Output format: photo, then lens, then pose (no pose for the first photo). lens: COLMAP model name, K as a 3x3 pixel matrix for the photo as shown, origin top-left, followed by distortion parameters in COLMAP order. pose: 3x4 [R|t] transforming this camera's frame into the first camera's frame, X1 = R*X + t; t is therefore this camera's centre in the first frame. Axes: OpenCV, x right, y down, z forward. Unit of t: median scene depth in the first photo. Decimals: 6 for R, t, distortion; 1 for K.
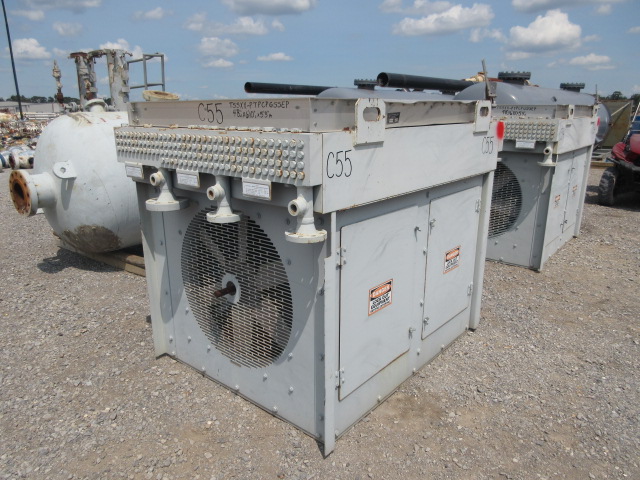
lens RADIAL K [[484.6, 0, 323.8], [0, 484.6, 240.5], [0, 0, 1]] dist [0.031062, 0.002690]
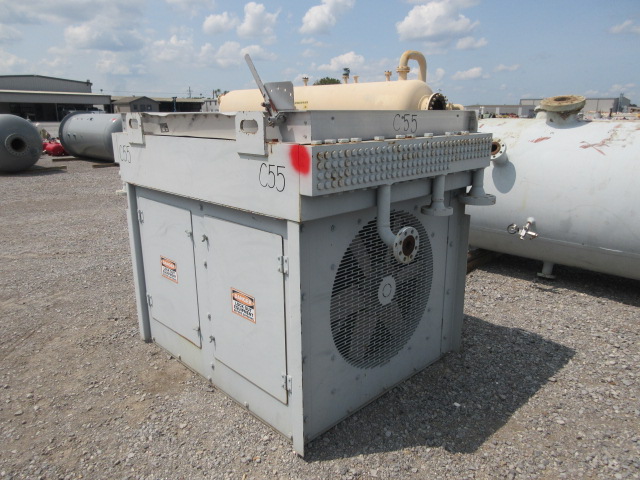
lens RADIAL K [[484.6, 0, 321.6], [0, 484.6, 241.7], [0, 0, 1]] dist [0.031062, 0.002690]
pose [[-0.114698, 0.253969, -0.960388, 1.057227], [-0.259080, 0.925663, 0.275728, -0.334166], [0.959021, 0.280442, -0.040374, 1.182423]]
